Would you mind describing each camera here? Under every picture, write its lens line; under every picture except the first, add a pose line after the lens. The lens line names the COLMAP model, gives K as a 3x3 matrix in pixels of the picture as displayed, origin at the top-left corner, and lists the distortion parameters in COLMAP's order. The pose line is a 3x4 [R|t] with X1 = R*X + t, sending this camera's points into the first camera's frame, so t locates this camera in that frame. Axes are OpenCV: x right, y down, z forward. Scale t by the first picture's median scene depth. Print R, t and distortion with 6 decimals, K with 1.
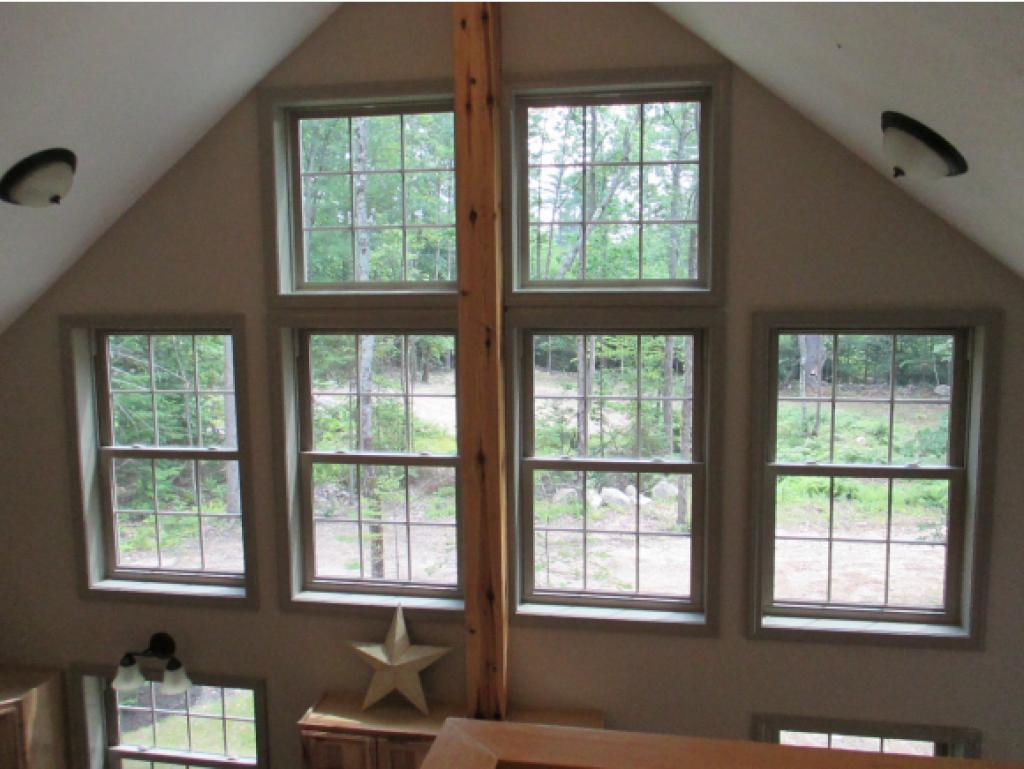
lens RADIAL K [[850.3, 0, 516.9], [0, 850.3, 380.0], [0, 0, 1]] dist [-0.028878, 0.013841]
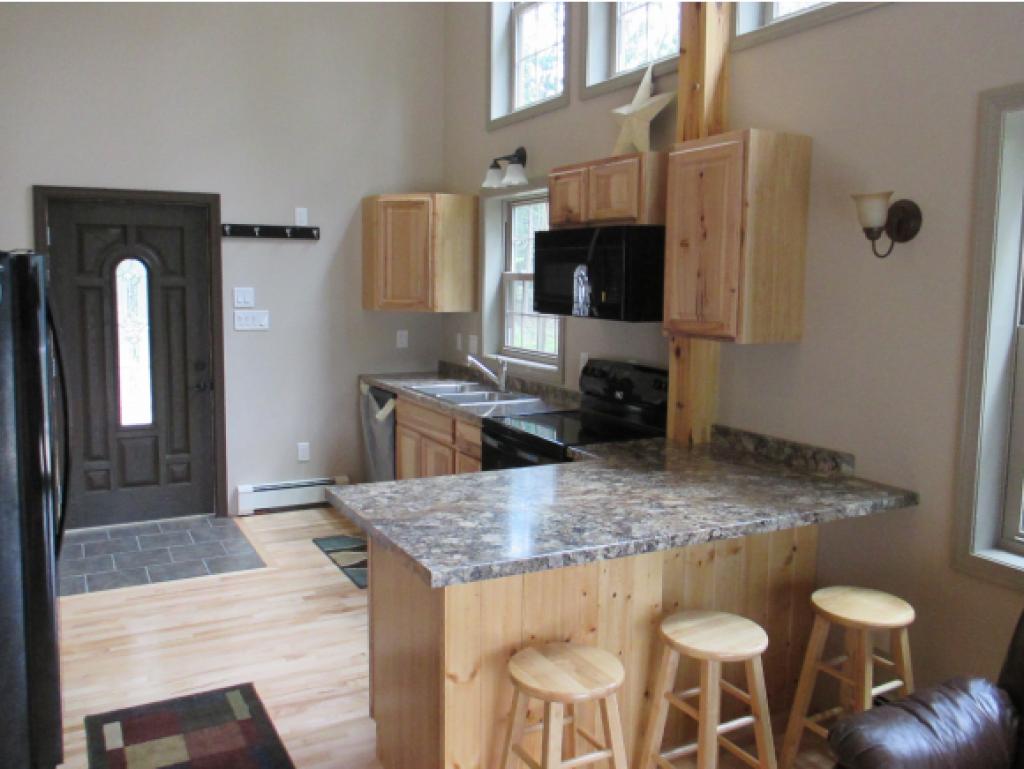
lens RADIAL K [[850.3, 0, 512.4], [0, 850.3, 369.4], [0, 0, 1]] dist [-0.028878, 0.013841]
pose [[0.614491, 0.099485, -0.782626, 0.584023], [-0.106241, 0.993416, 0.042863, 0.614694], [0.781738, 0.056808, 0.621014, 0.301246]]
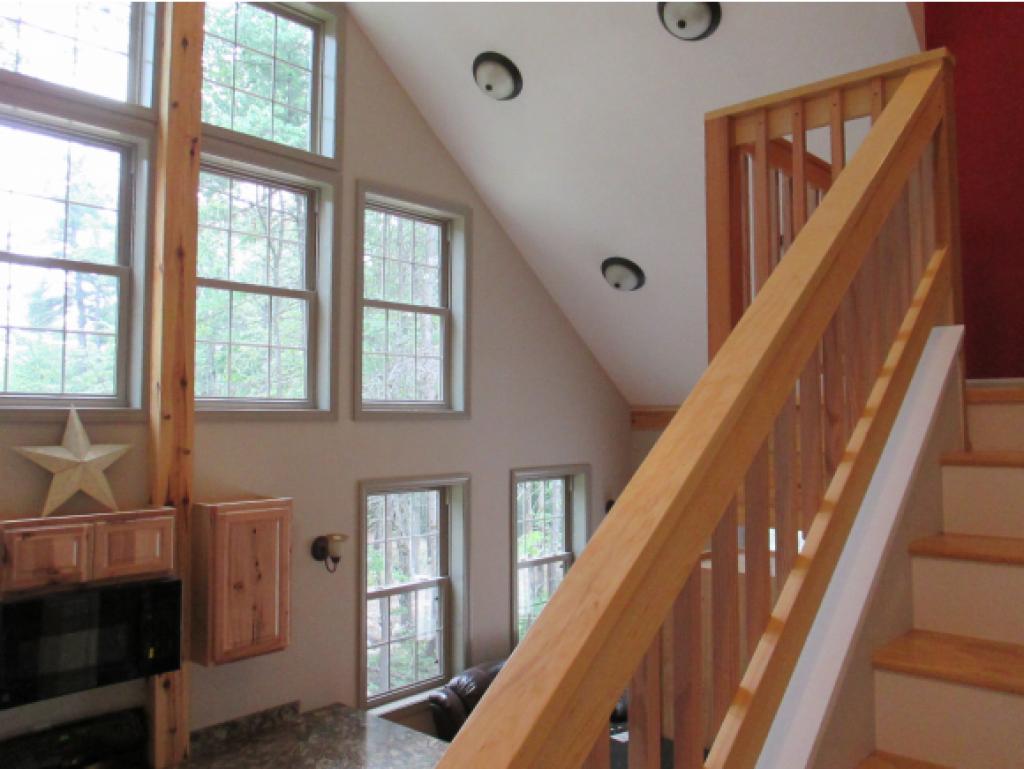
lens RADIAL K [[850.3, 0, 511.7], [0, 850.3, 366.1], [0, 0, 1]] dist [-0.028878, 0.013841]
pose [[0.528835, 0.057774, 0.846756, -0.713770], [0.094080, 0.987542, -0.126137, 0.402737], [-0.843494, 0.146369, 0.516811, 0.082967]]
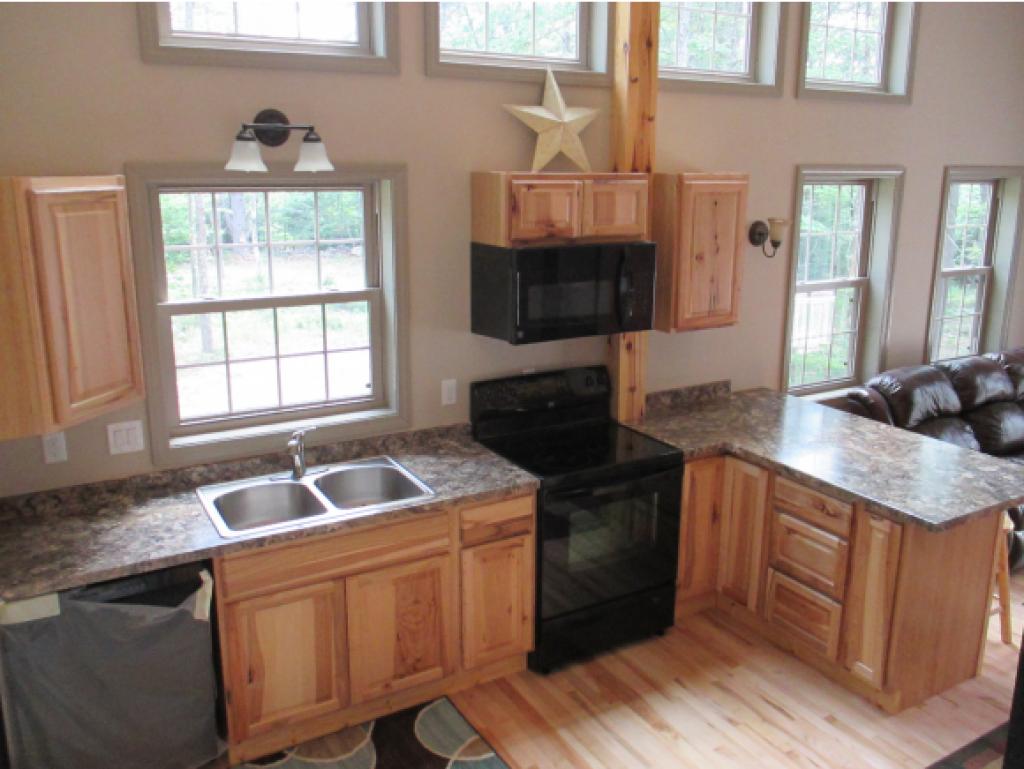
lens RADIAL K [[850.3, 0, 511.8], [0, 850.3, 361.7], [0, 0, 1]] dist [-0.028878, 0.013841]
pose [[0.770246, -0.134128, 0.623483, -0.839667], [0.063403, 0.988895, 0.134411, 0.480206], [-0.634588, -0.063999, 0.770197, 0.282098]]
